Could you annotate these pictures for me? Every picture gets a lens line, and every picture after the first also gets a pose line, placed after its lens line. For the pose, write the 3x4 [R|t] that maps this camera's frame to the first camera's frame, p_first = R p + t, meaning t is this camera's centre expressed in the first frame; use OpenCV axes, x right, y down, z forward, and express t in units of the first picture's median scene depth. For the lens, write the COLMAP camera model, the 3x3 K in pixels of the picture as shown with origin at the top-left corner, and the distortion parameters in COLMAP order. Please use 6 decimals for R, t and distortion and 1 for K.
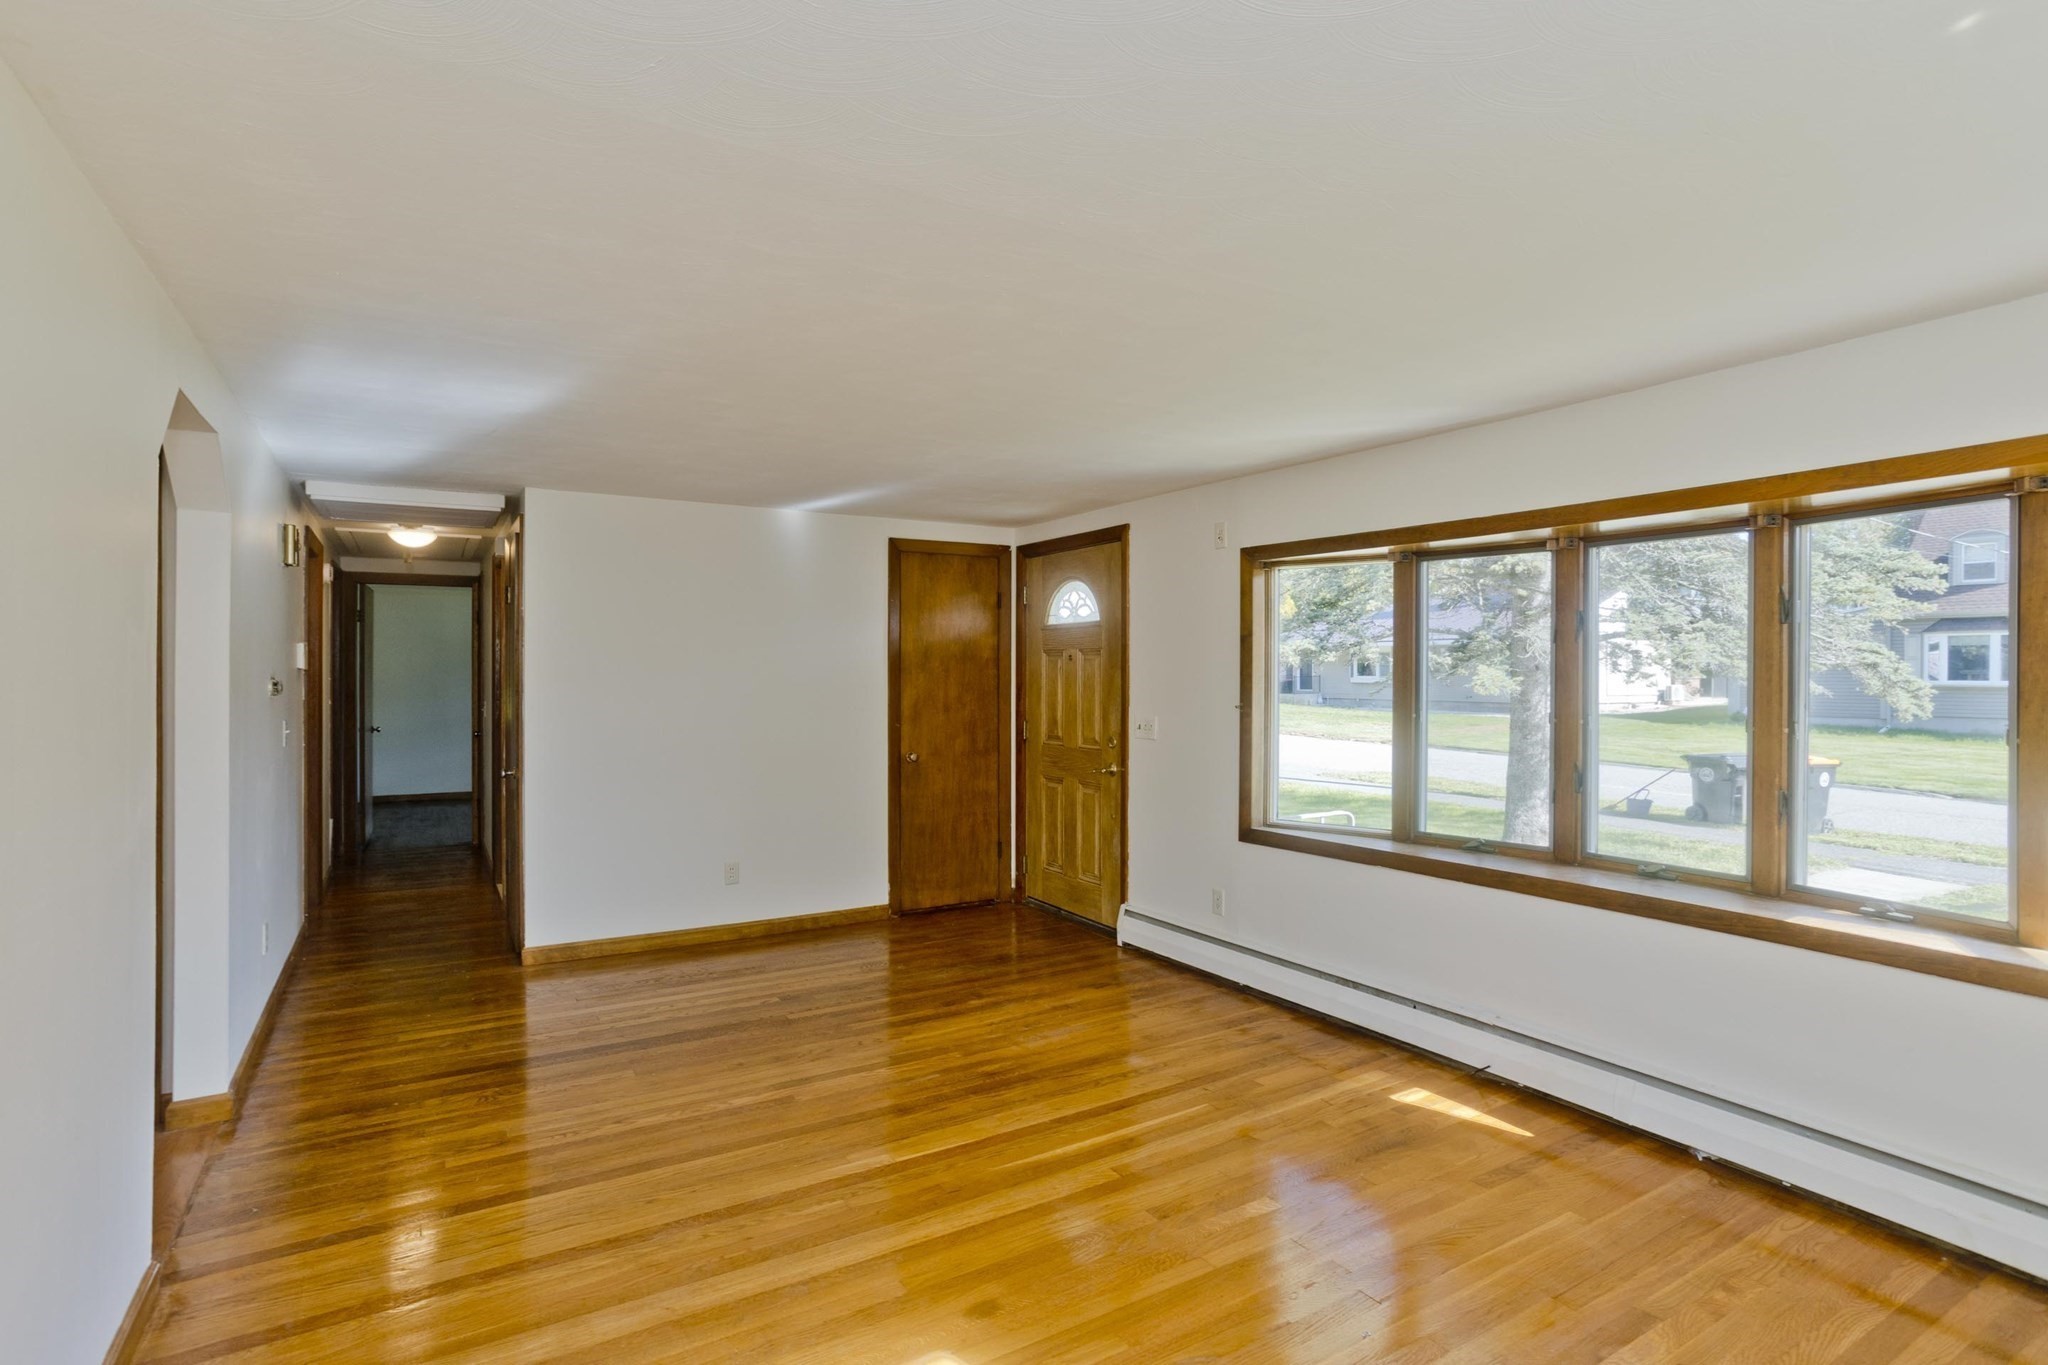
lens RADIAL K [[1035.0, 0, 1036.9], [0, 1035.0, 673.3], [0, 0, 1]] dist [-0.055560, 0.038719]
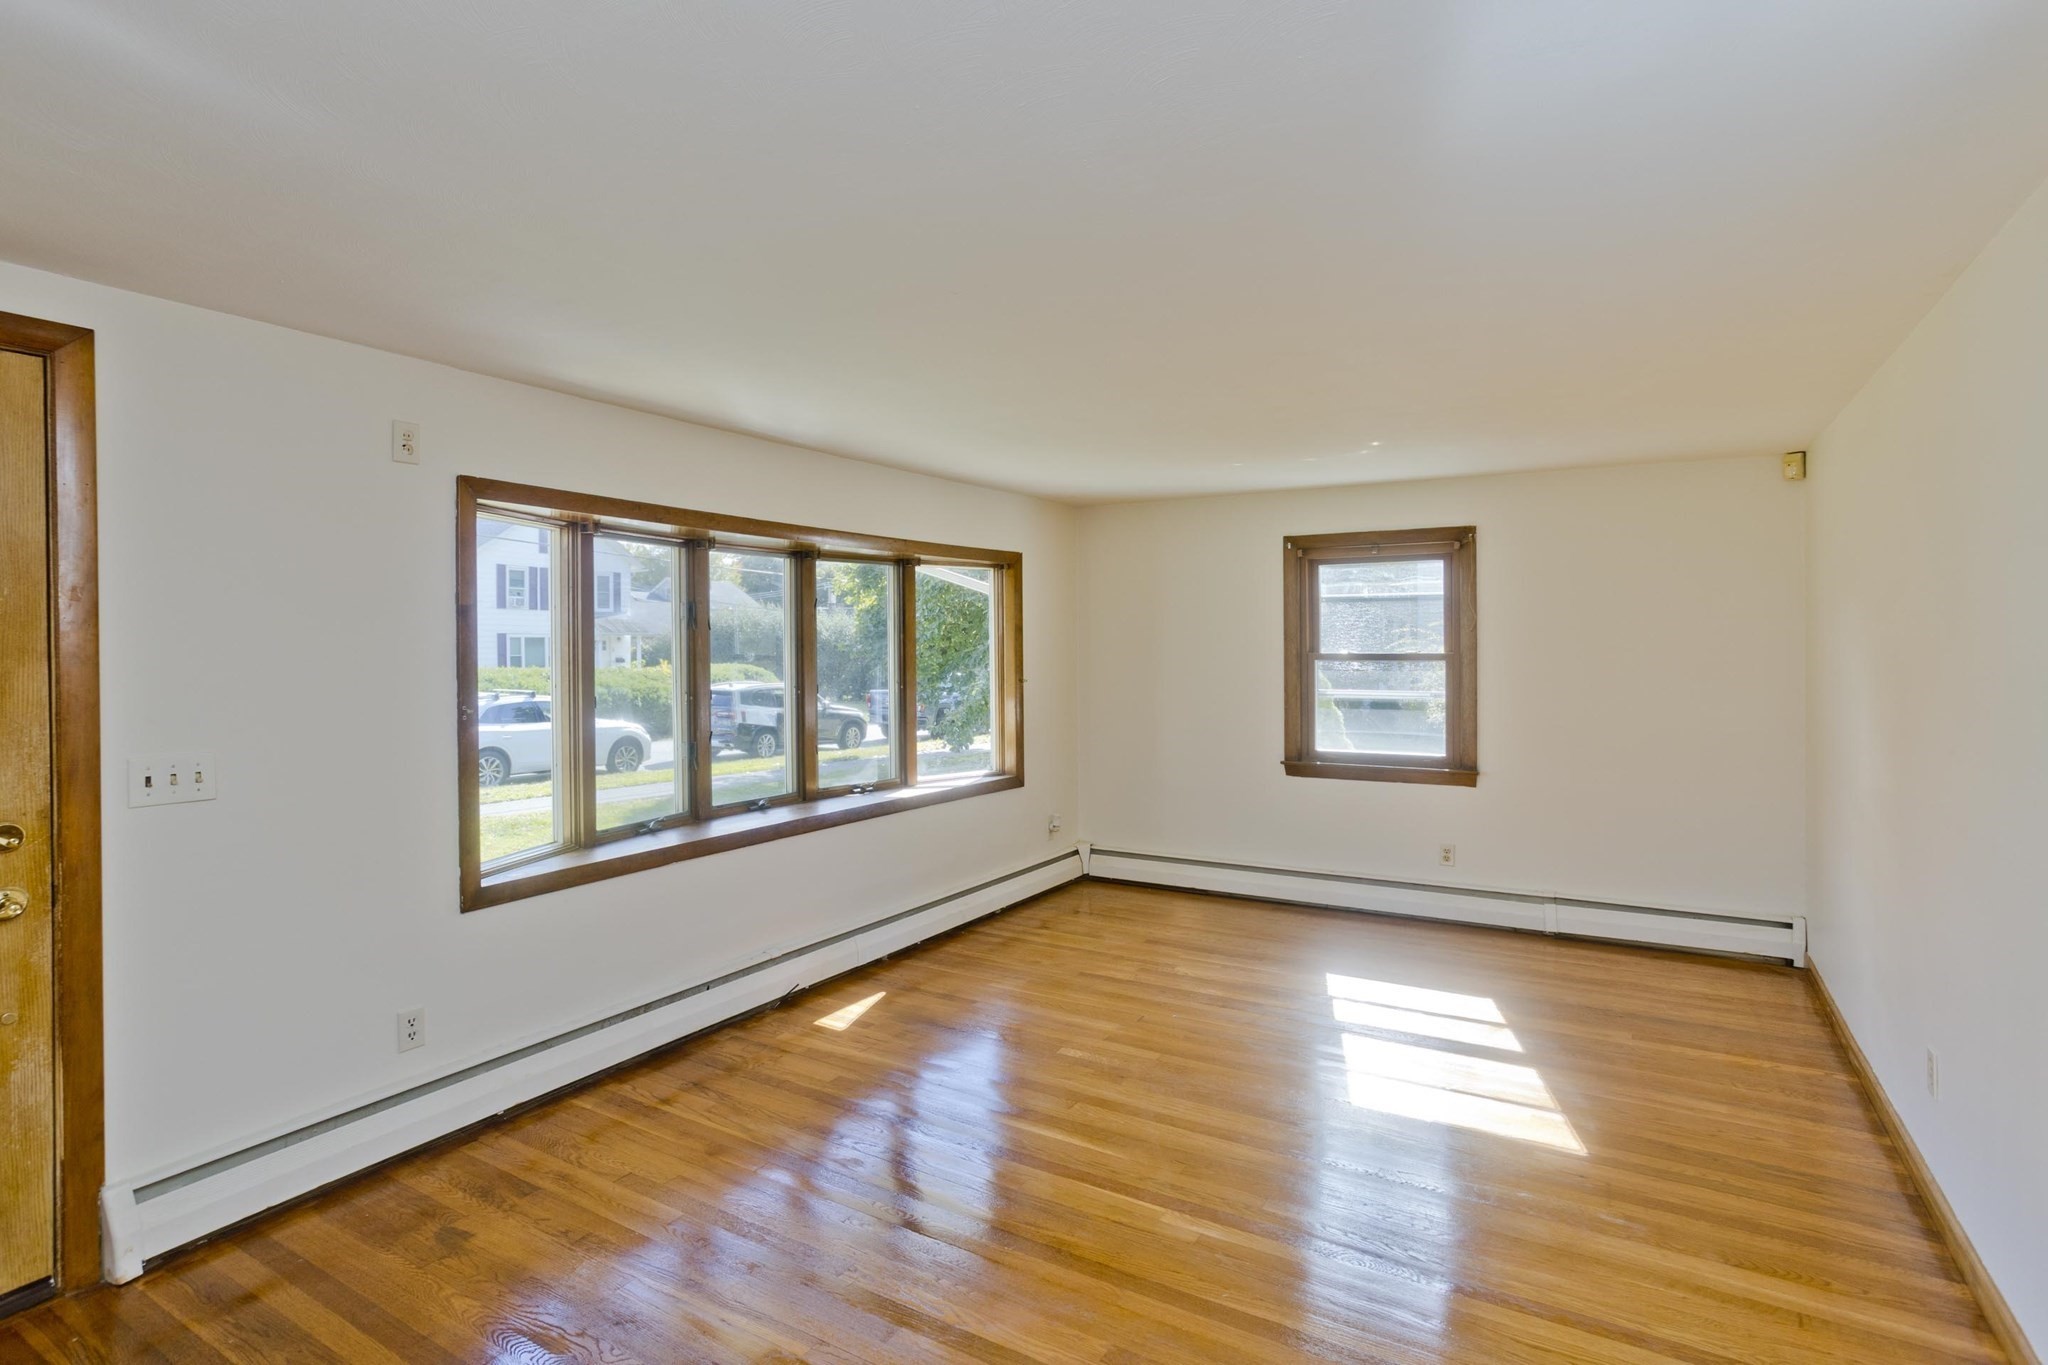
lens RADIAL K [[1035.0, 0, 1036.9], [0, 1035.0, 673.3], [0, 0, 1]] dist [-0.055560, 0.038719]
pose [[-0.466148, -0.020597, 0.884467, -0.608477], [0.006038, 0.999632, 0.026461, -0.009556], [-0.884686, 0.017675, -0.465852, 1.063921]]
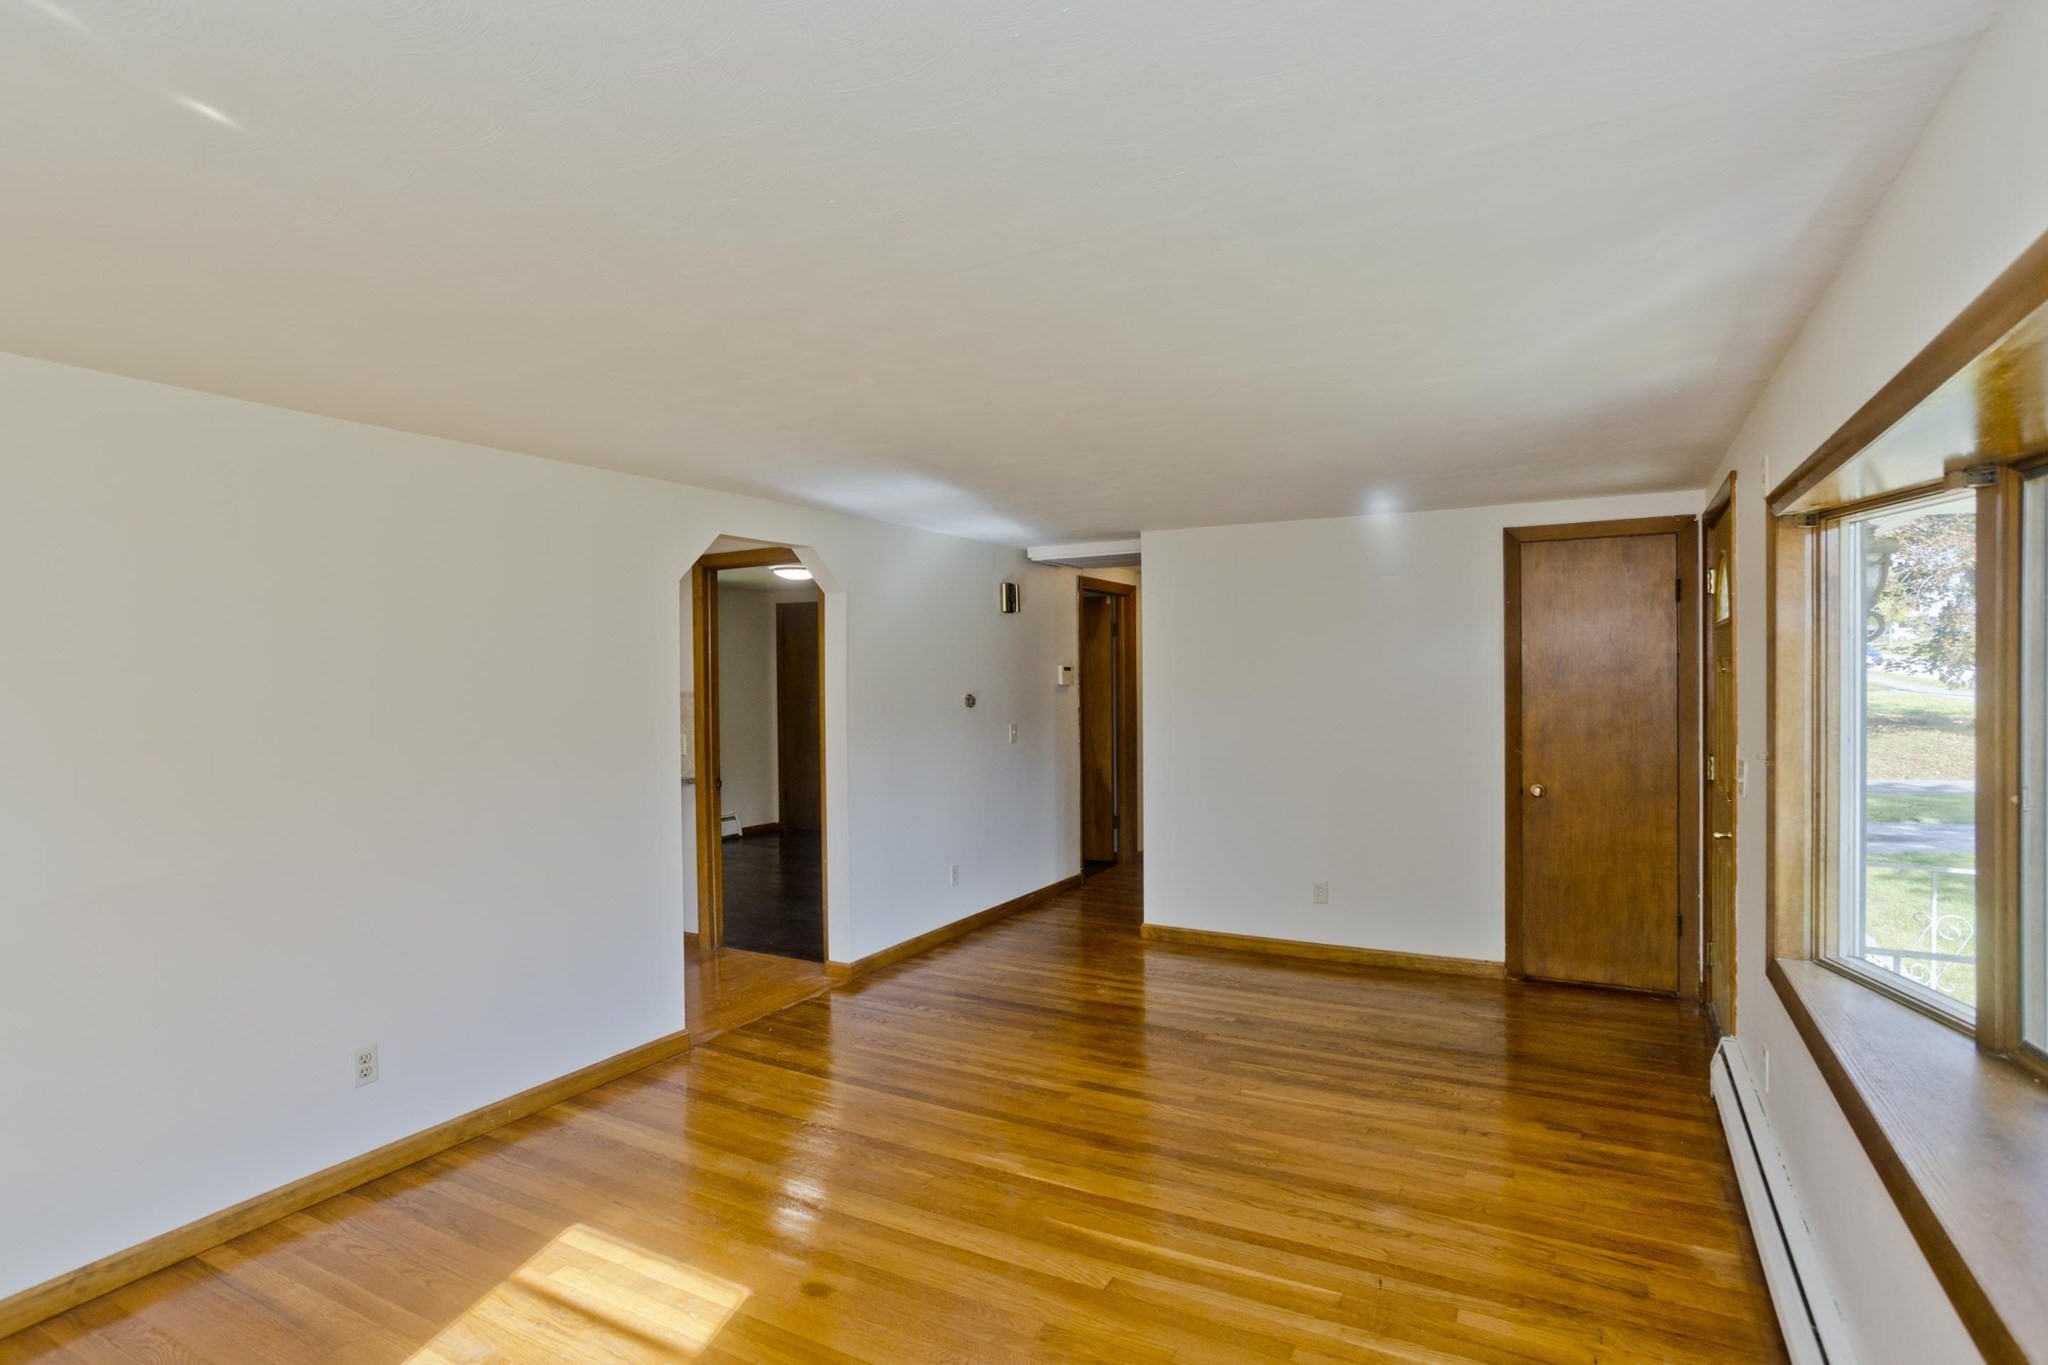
lens RADIAL K [[1035.0, 0, 1036.9], [0, 1035.0, 673.3], [0, 0, 1]] dist [-0.055560, 0.038719]
pose [[0.492208, -0.007363, -0.870446, 0.553500], [0.010906, 0.999938, -0.002291, -0.020931], [0.870409, -0.008366, 0.492258, 0.360073]]
